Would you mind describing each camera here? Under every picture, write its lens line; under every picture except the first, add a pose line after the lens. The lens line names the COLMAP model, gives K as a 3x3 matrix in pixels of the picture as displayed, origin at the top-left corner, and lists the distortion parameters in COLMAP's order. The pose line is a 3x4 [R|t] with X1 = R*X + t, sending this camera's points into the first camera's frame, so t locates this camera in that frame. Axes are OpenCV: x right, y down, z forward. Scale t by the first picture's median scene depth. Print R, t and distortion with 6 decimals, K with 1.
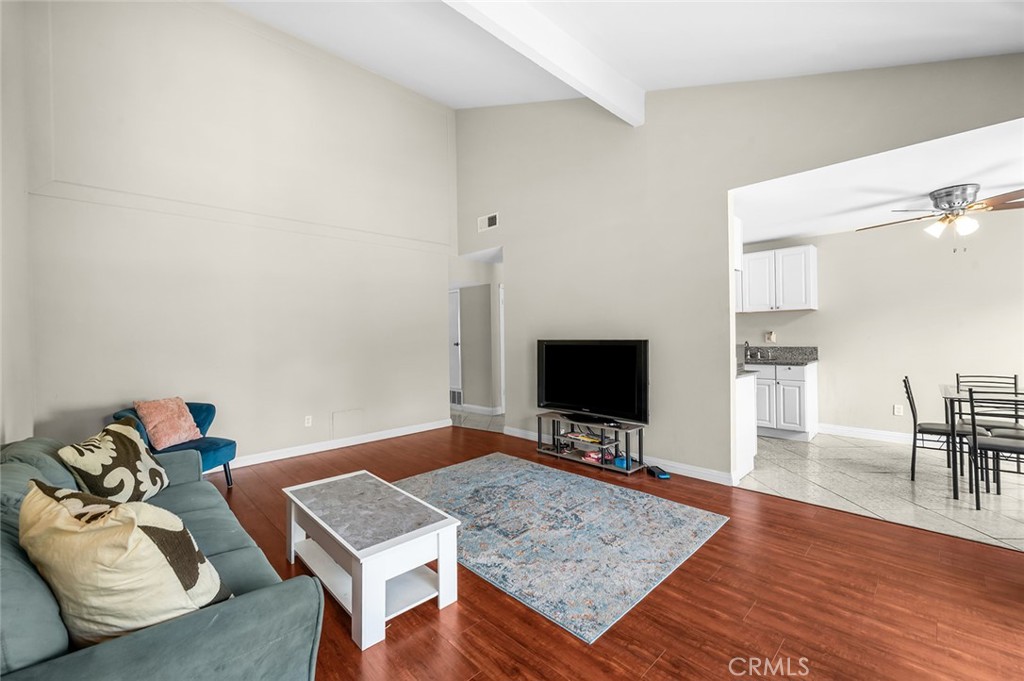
lens RADIAL K [[412.2, 0, 514.5], [0, 412.2, 336.9], [0, 0, 1]] dist [0.002114, -0.000299]
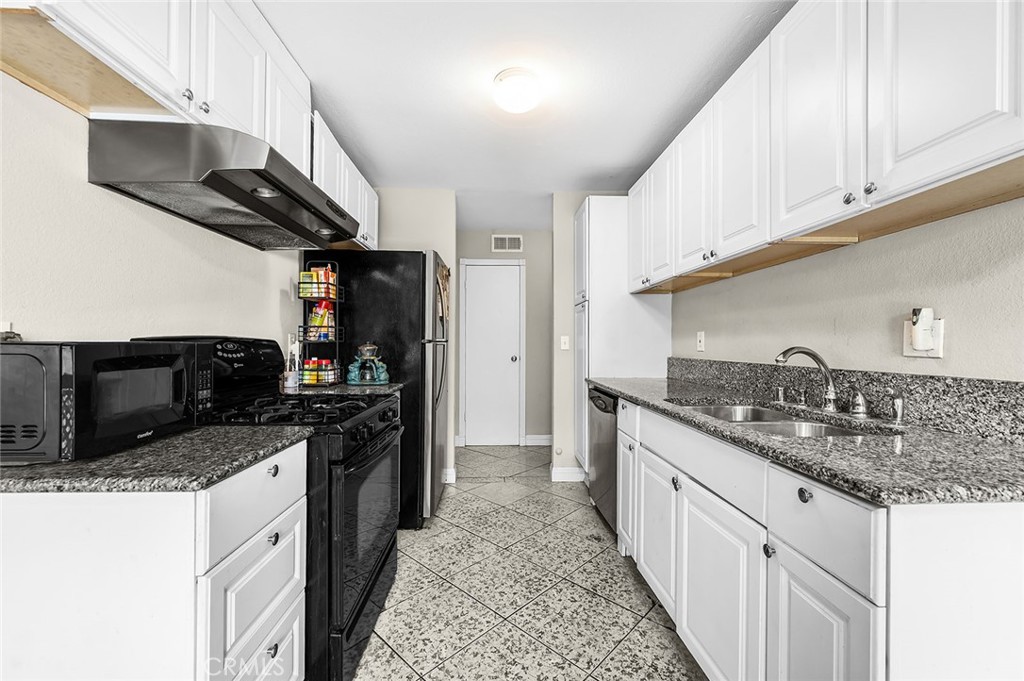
lens RADIAL K [[412.2, 0, 510.8], [0, 412.2, 344.7], [0, 0, 1]] dist [0.002114, -0.000299]
pose [[0.742682, 0.023498, -0.669232, 1.262115], [-0.018060, 0.999723, 0.015061, 0.017034], [0.669401, 0.000901, 0.742901, 1.410973]]
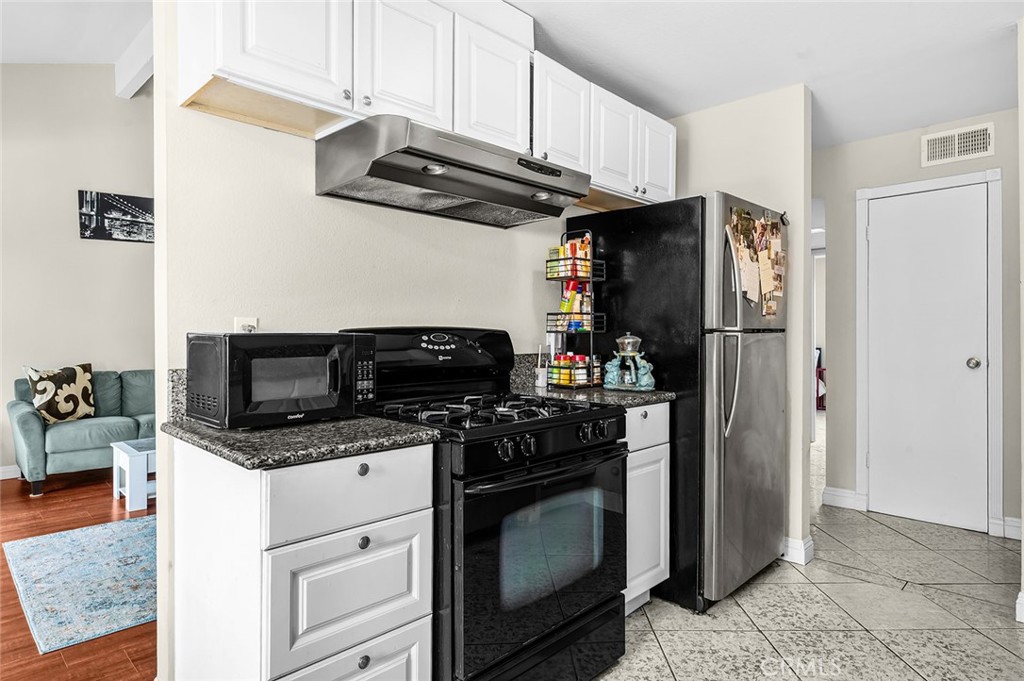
lens RADIAL K [[578.2, 0, 514.8], [0, 578.2, 331.5], [0, 0, 1]] dist [0.001426, 0.003905]
pose [[0.025008, 0.015285, -0.999570, 1.362725], [-0.002685, 0.999881, 0.015223, 0.014983], [0.999684, 0.002303, 0.025046, 1.699859]]
